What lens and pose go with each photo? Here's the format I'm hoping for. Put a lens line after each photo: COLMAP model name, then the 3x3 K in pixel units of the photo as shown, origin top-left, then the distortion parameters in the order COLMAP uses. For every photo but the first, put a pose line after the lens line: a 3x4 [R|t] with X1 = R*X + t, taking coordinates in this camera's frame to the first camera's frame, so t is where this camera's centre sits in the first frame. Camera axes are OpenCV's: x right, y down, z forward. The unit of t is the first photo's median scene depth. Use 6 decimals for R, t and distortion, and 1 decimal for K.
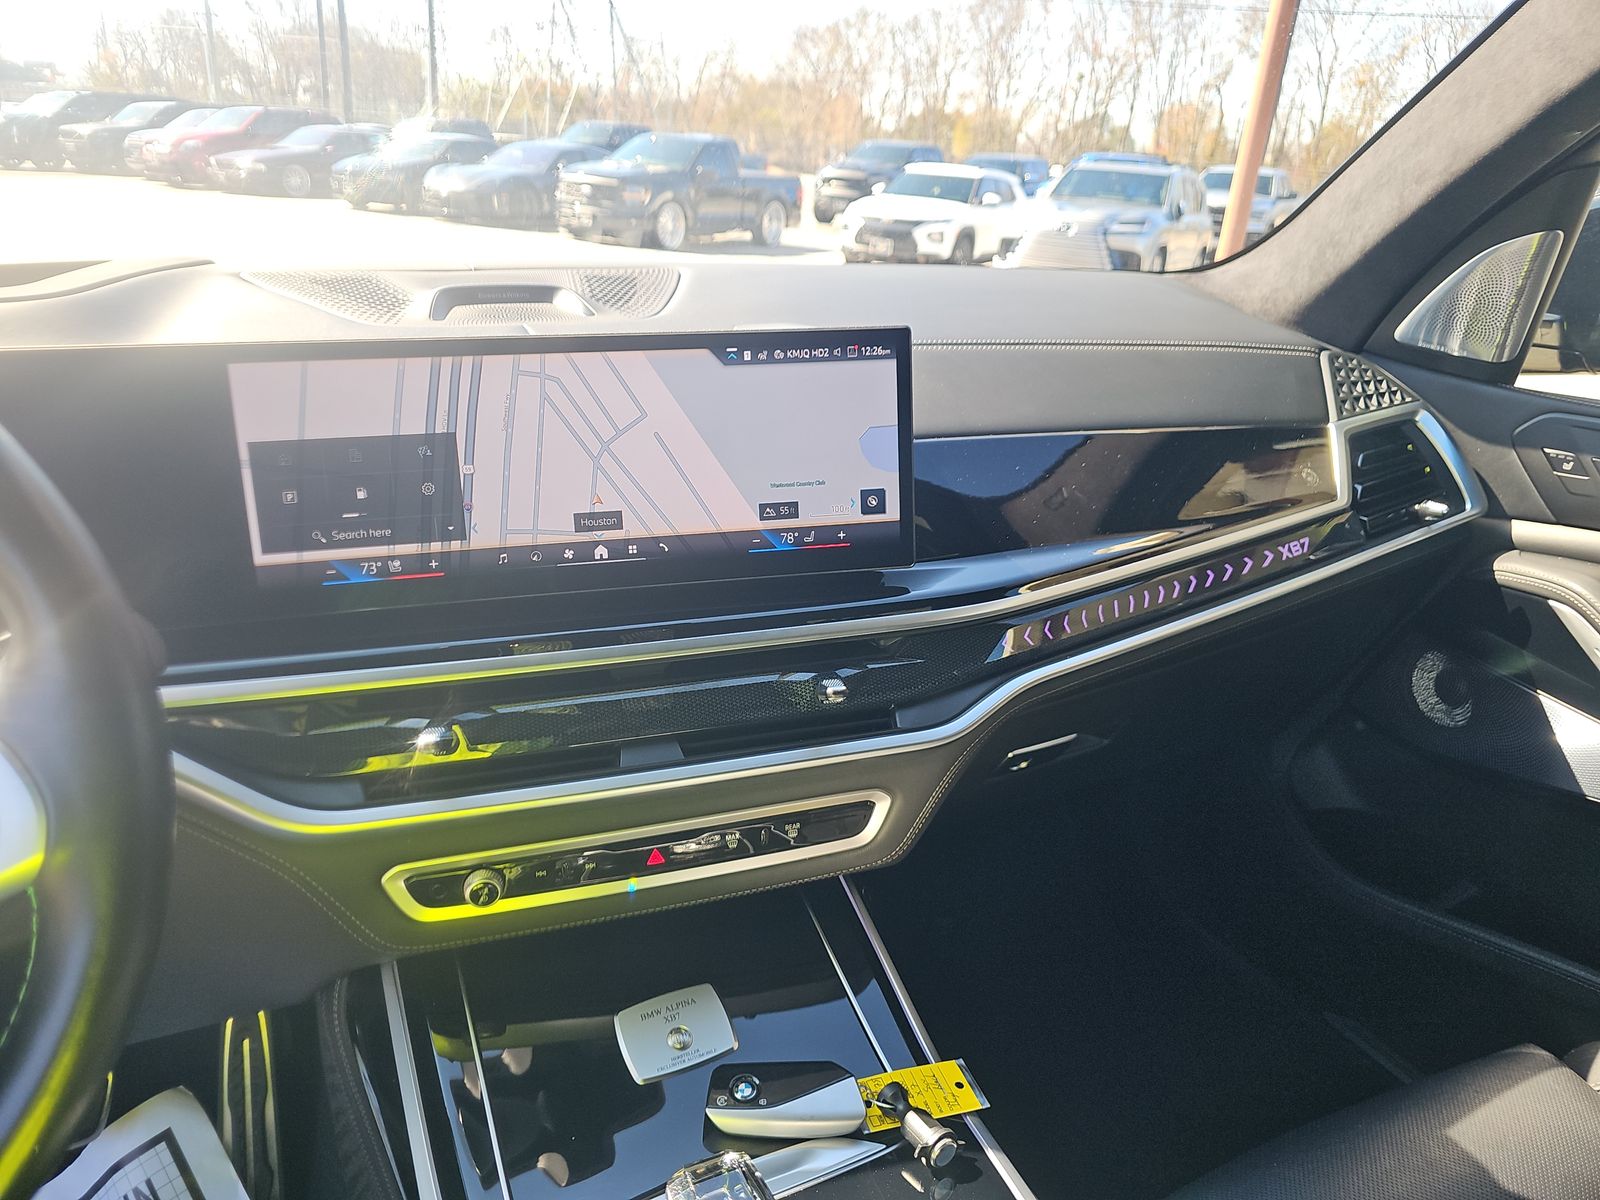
lens RADIAL K [[1067.3, 0, 766.9], [0, 1067.3, 600.5], [0, 0, 1]] dist [0.020747, -0.017587]
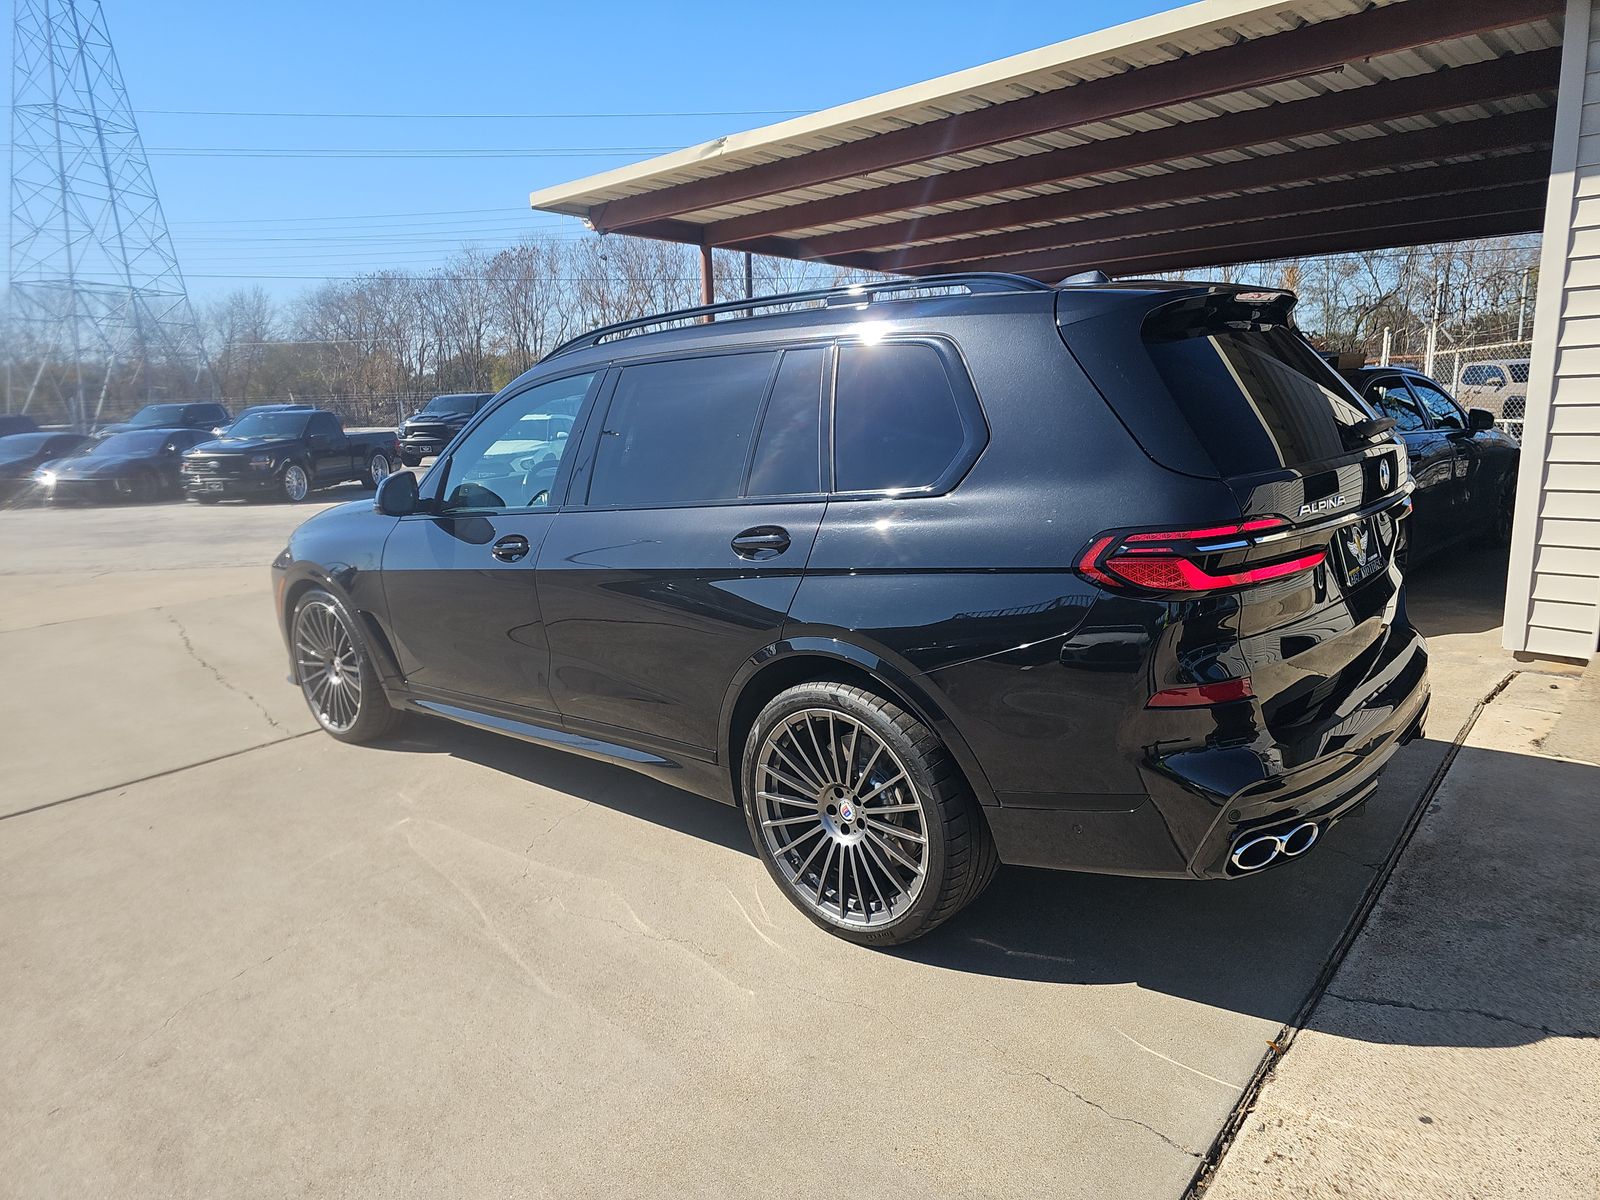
lens RADIAL K [[1067.3, 0, 797.2], [0, 1067.3, 596.1], [0, 0, 1]] dist [0.020747, -0.017587]
pose [[0.902046, -0.178112, 0.393178, -0.060524], [0.252157, 0.956746, -0.145099, 0.066264], [-0.350327, 0.230028, 0.907941, -0.196752]]
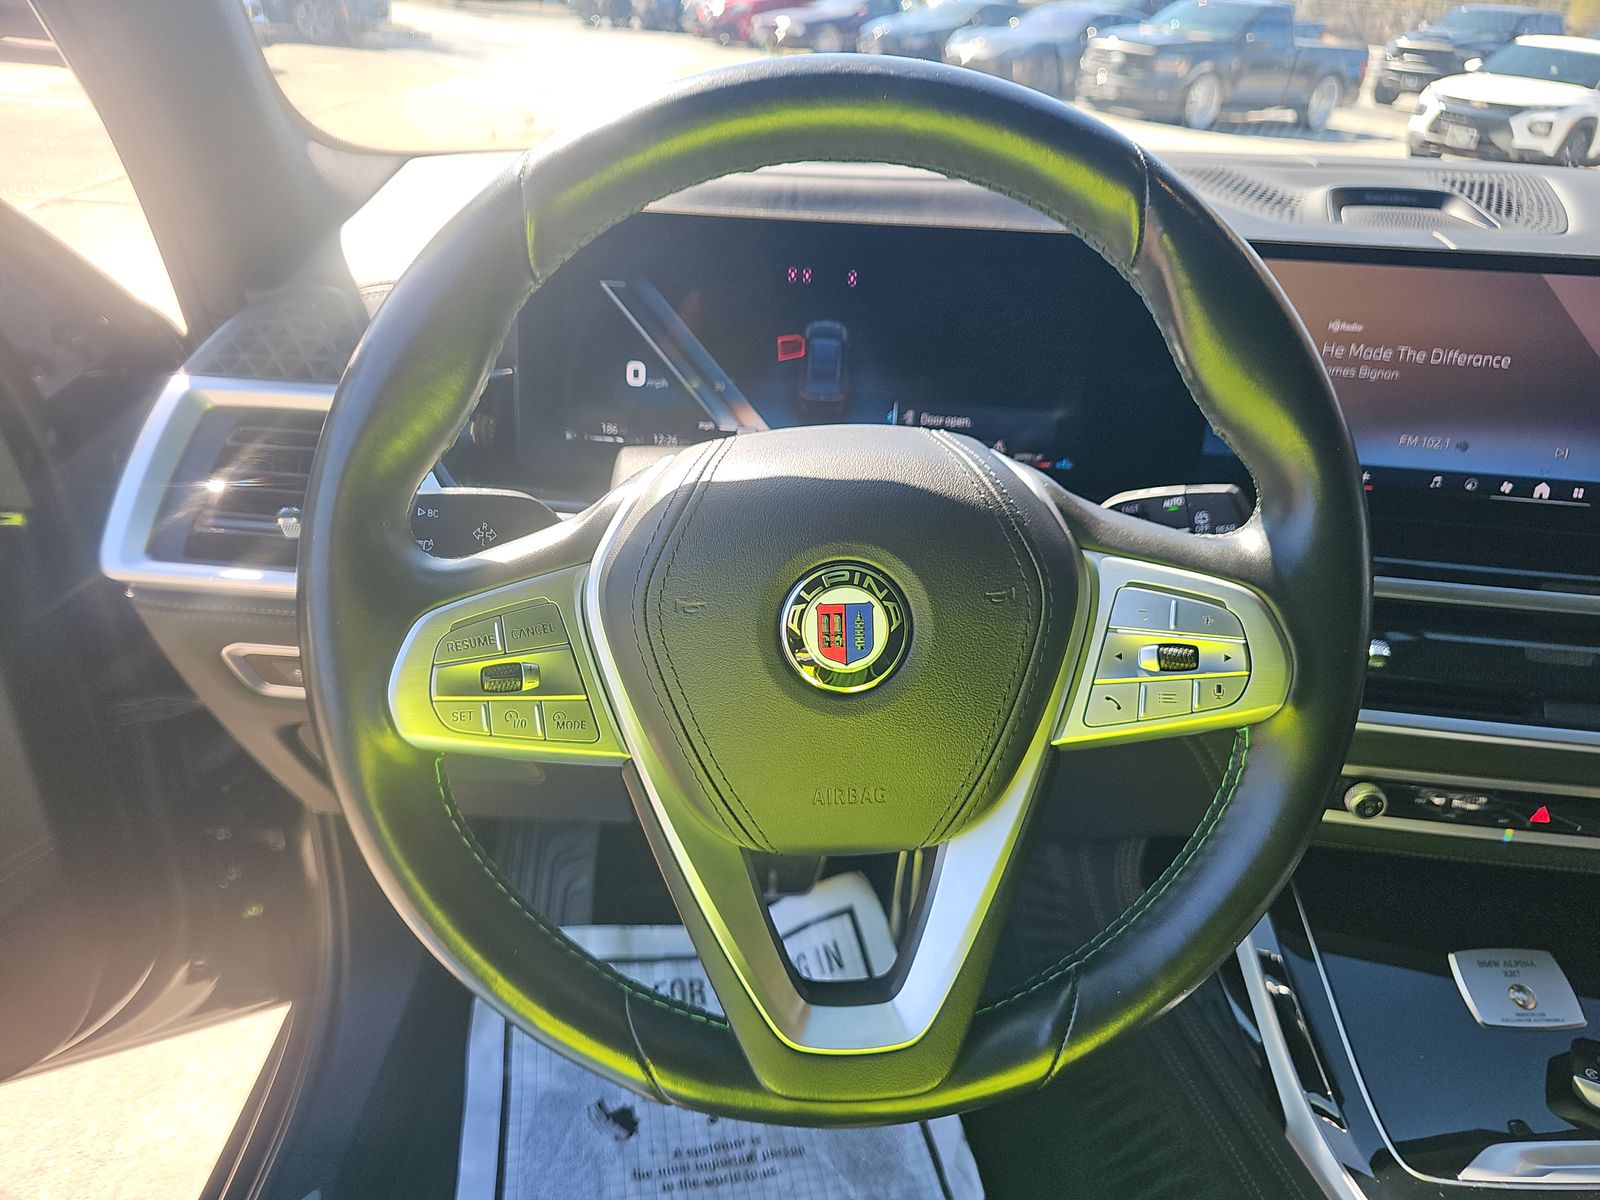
lens RADIAL K [[1067.3, 0, 789.6], [0, 1067.3, 596.1], [0, 0, 1]] dist [0.020747, -0.017587]
pose [[0.918177, 0.198405, -0.342909, -0.012650], [-0.162951, 0.978086, 0.129597, 0.000931], [0.361107, -0.063115, 0.930386, -0.003938]]
